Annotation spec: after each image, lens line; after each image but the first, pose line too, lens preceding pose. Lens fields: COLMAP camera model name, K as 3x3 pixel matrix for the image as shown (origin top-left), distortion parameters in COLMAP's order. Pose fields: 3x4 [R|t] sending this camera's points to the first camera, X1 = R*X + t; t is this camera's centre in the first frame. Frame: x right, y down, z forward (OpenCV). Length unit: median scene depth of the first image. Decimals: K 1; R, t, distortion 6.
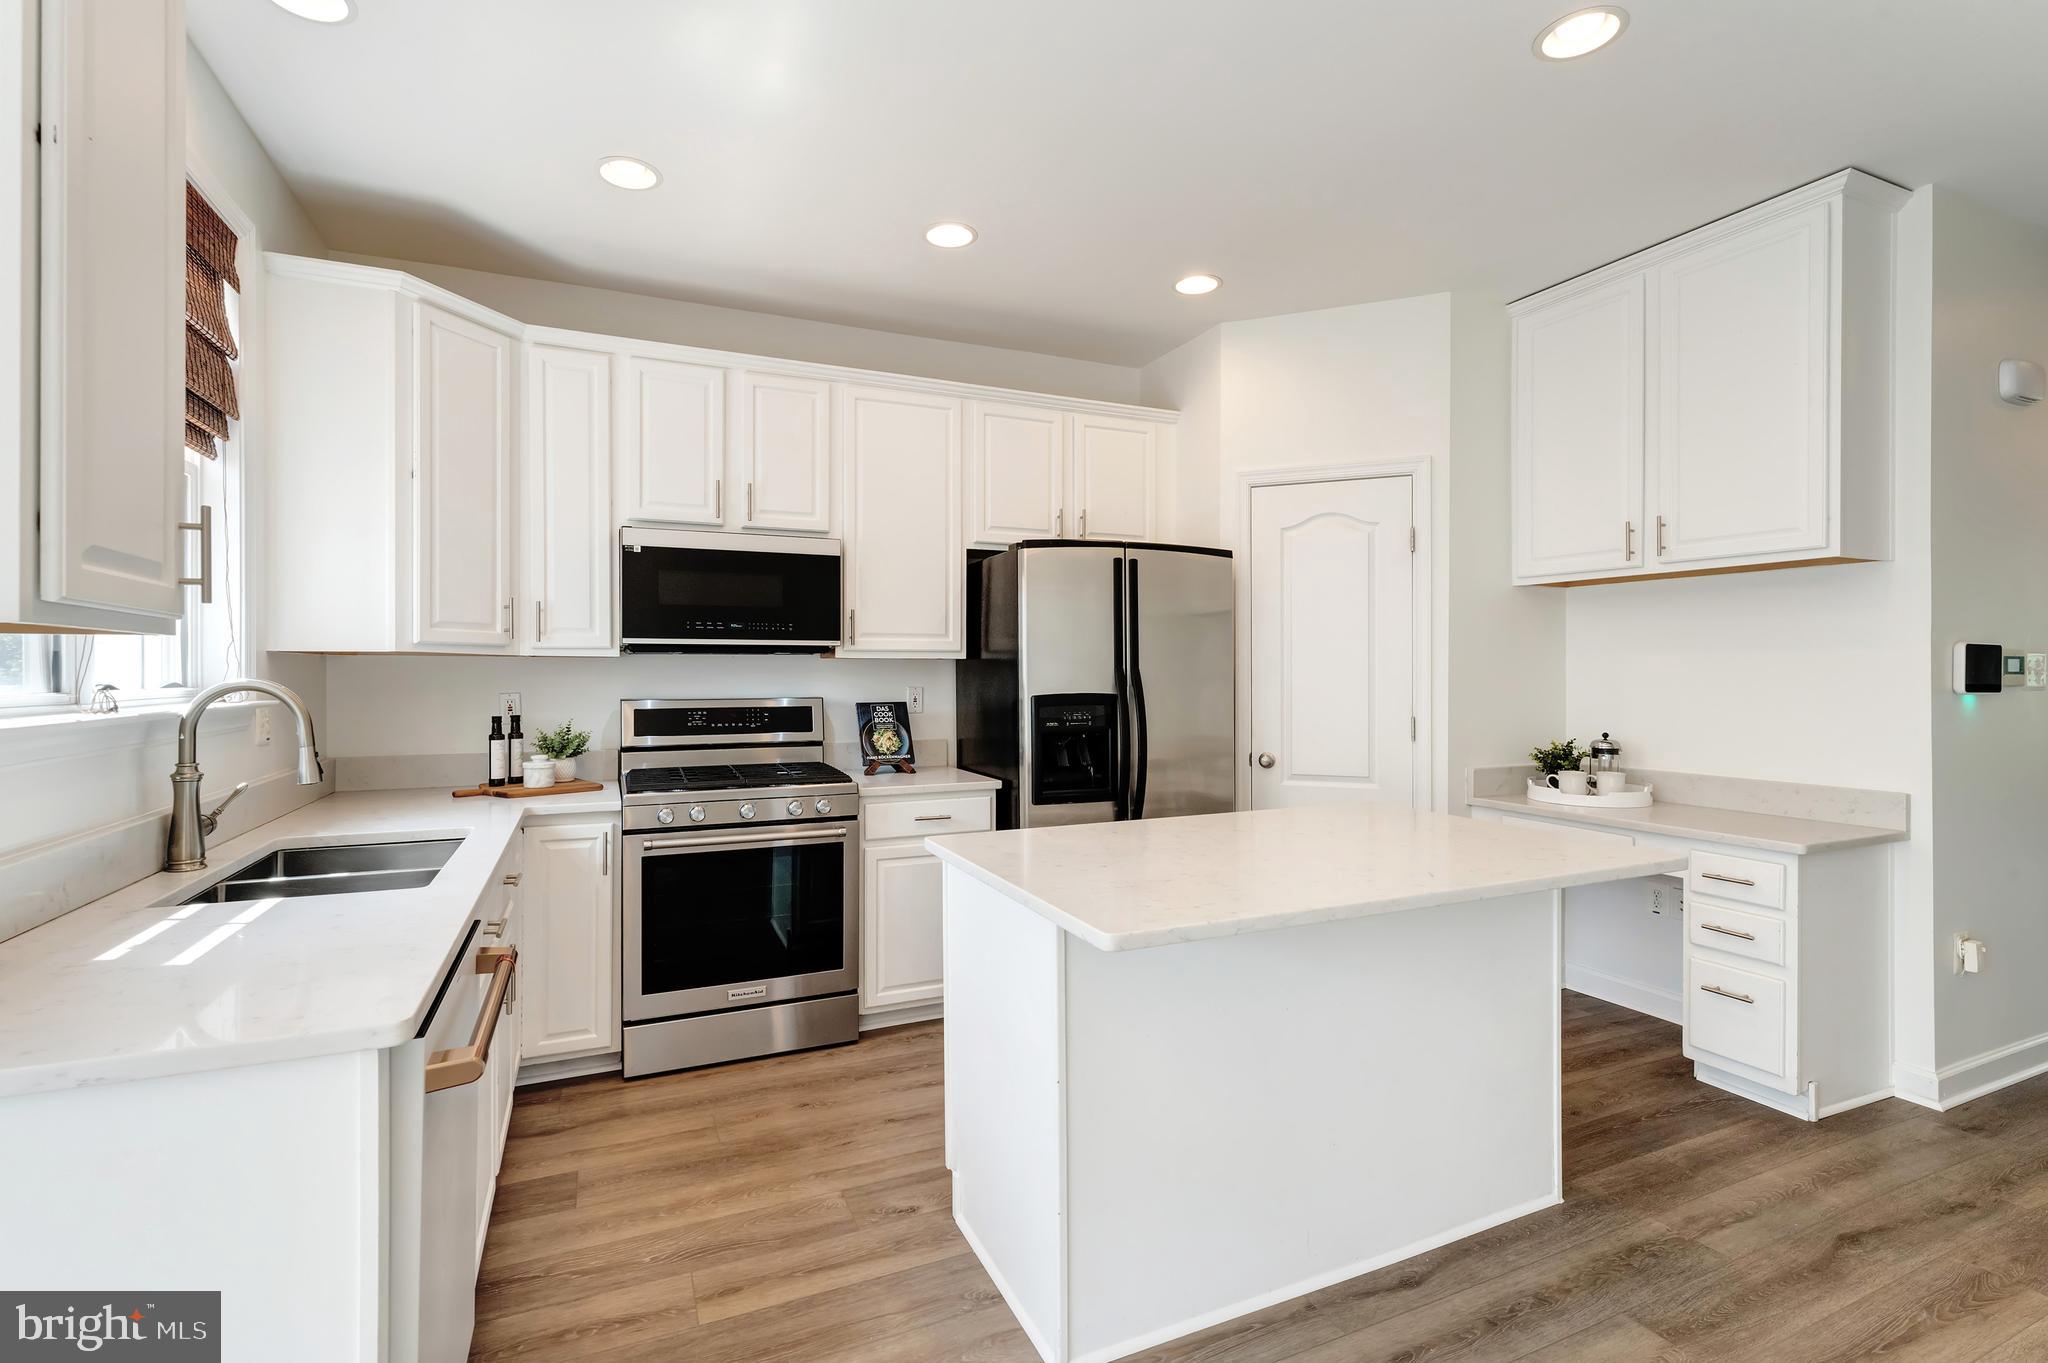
lens RADIAL K [[923.9, 0, 1011.7], [0, 923.9, 673.8], [0, 0, 1]] dist [-0.002963, -0.000540]
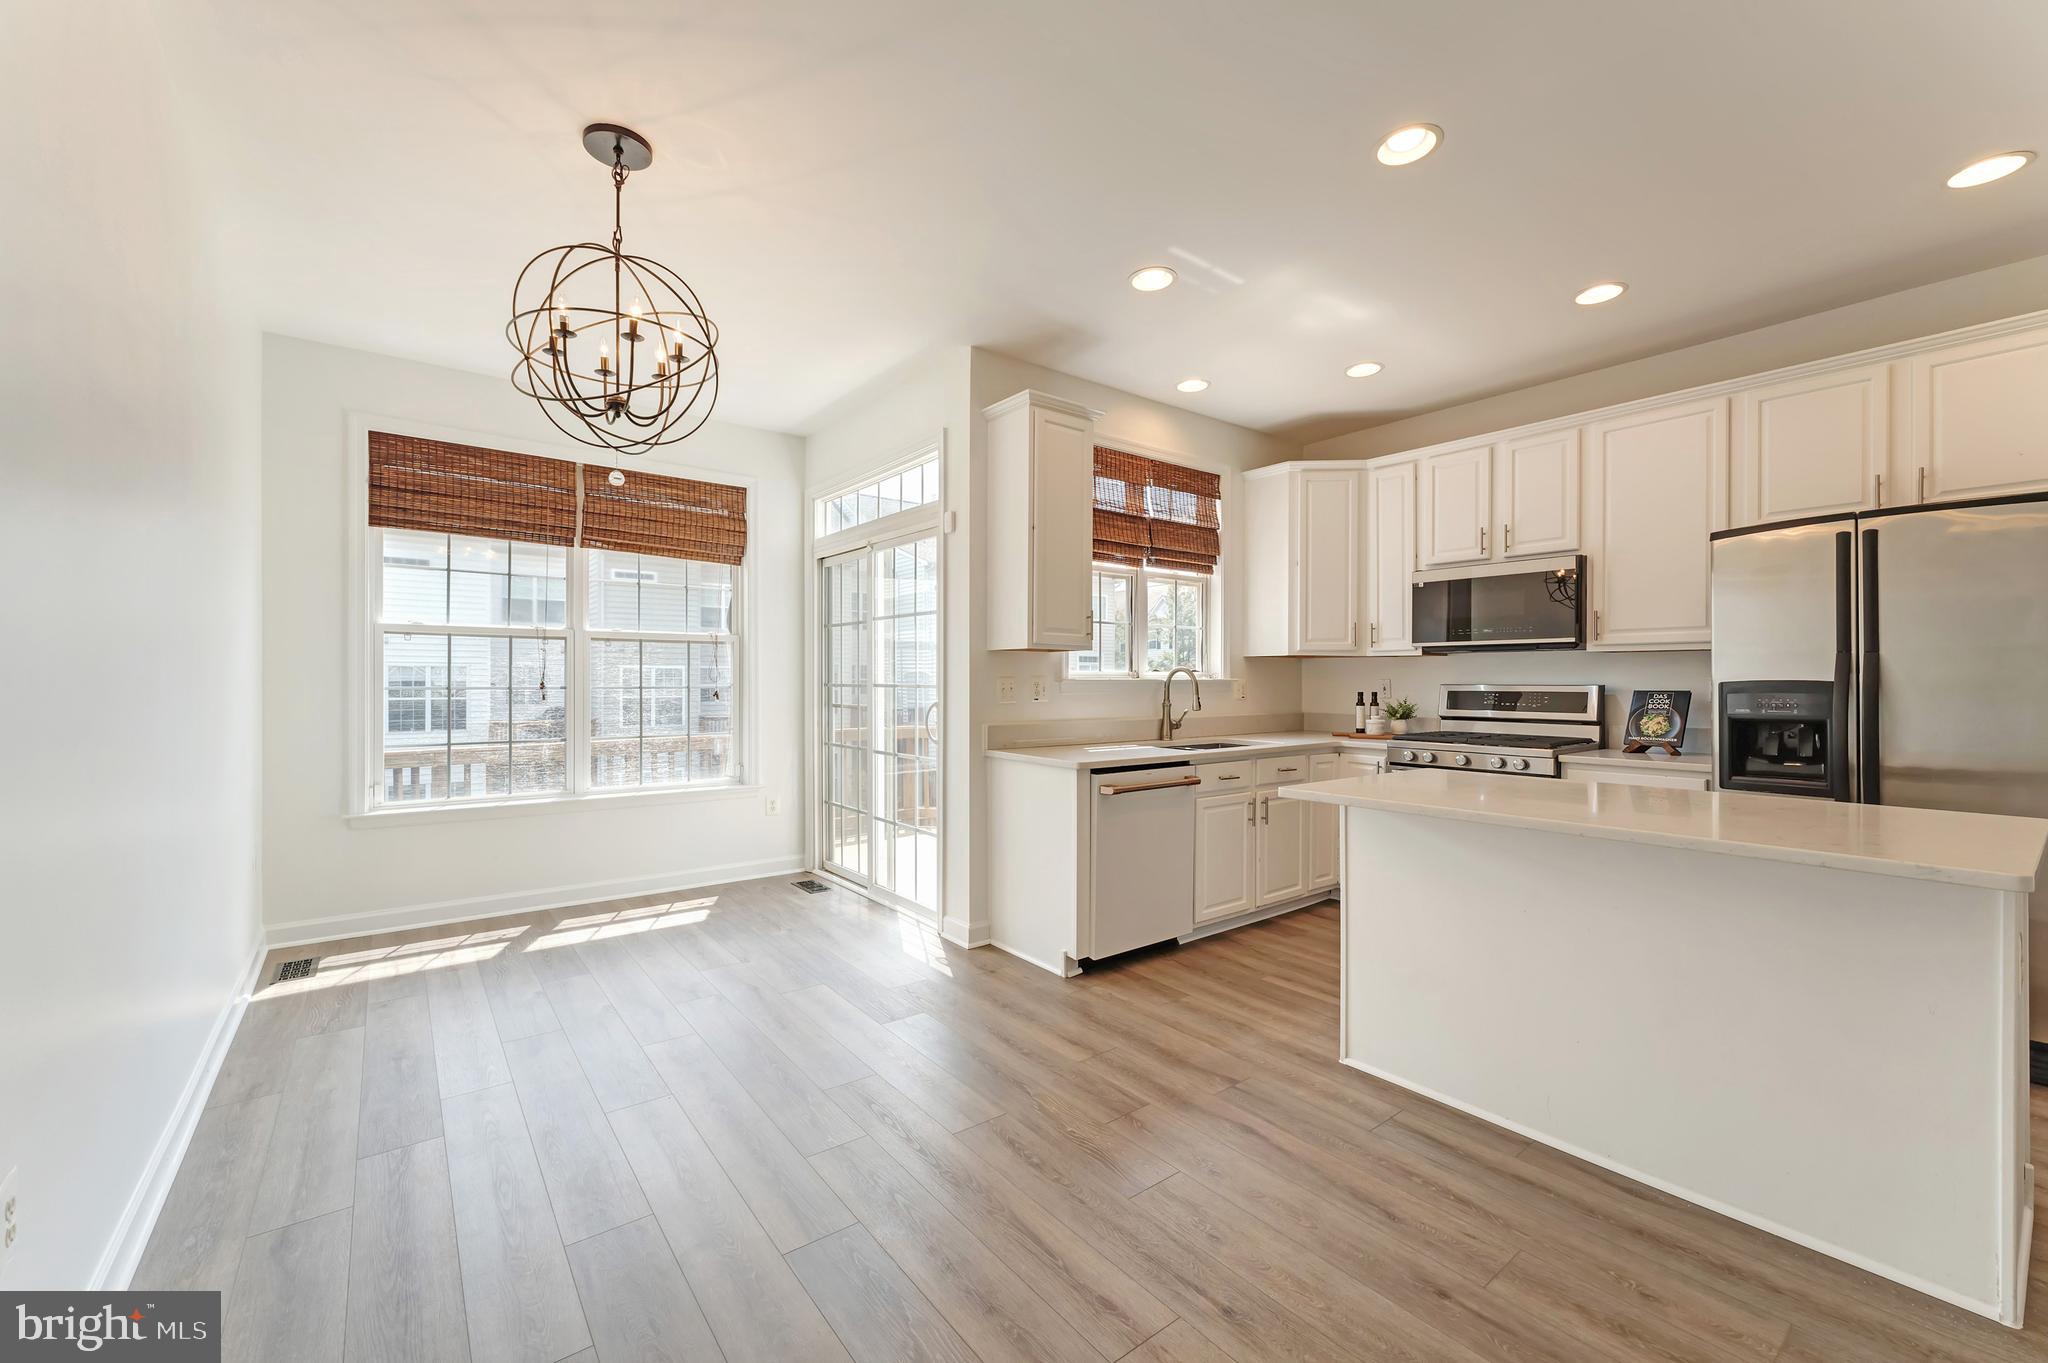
lens RADIAL K [[823.9, 0, 1026.2], [0, 823.9, 682.3], [0, 0, 1]] dist [-0.000901, 0.000044]
pose [[0.248458, 0.005035, -0.968629, 0.710493], [-0.004532, 0.999982, 0.004035, 0.023082], [0.968632, 0.003387, 0.248477, 0.020226]]
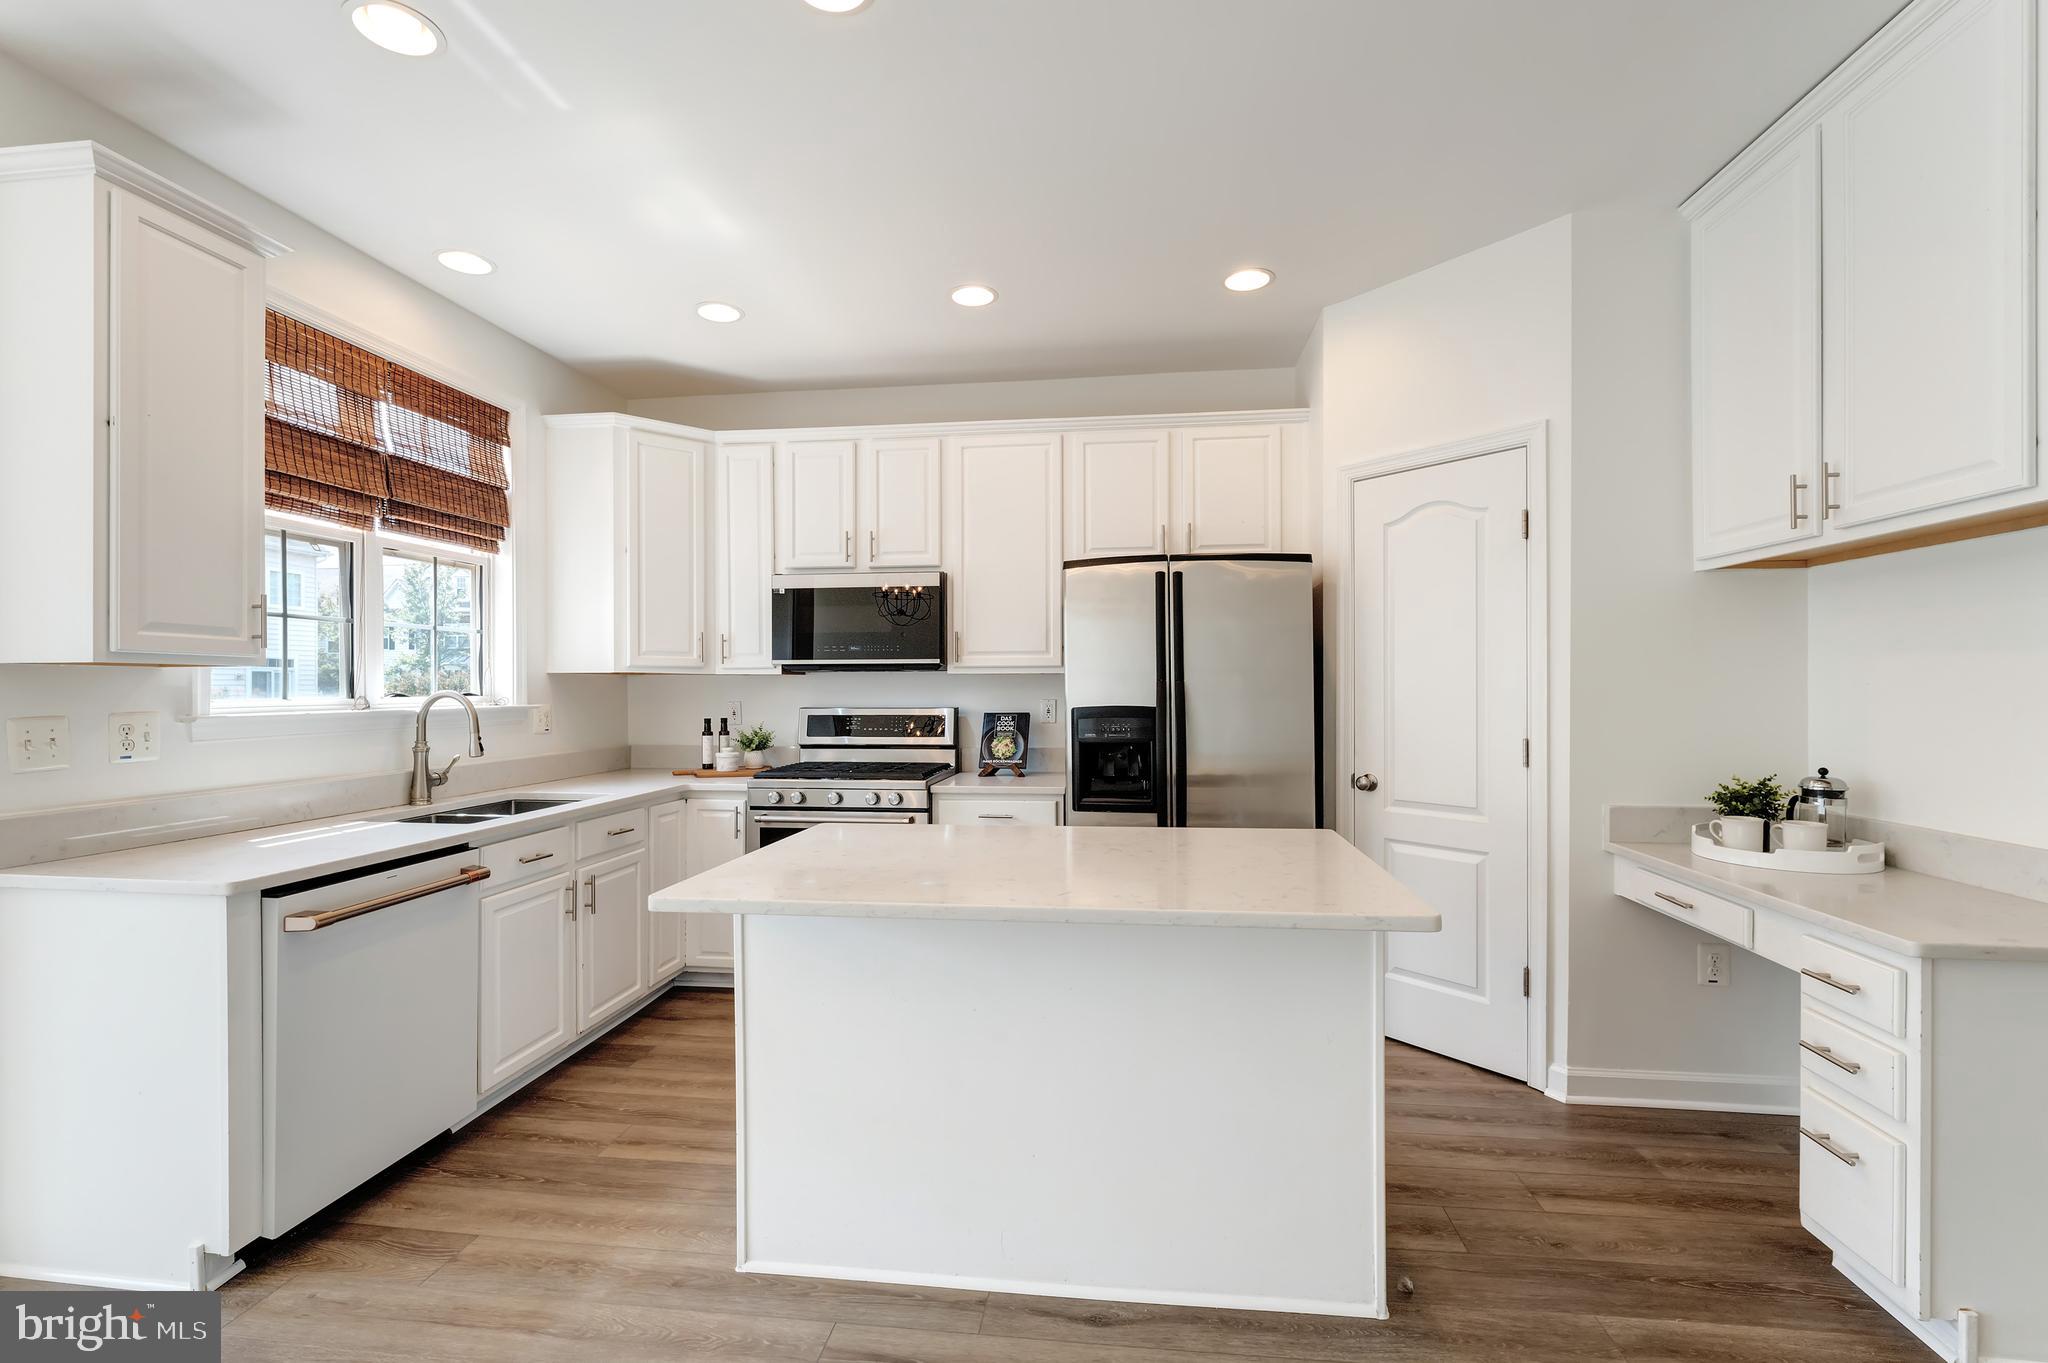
lens RADIAL K [[885.7, 0, 1035.0], [0, 885.7, 689.8], [0, 0, 1]] dist [-0.001610, -0.000001]
pose [[0.862027, 0.000196, -0.506863, 0.493638], [0.000955, 0.999998, 0.002011, 0.000988], [0.506862, -0.002218, 0.862024, 0.101935]]
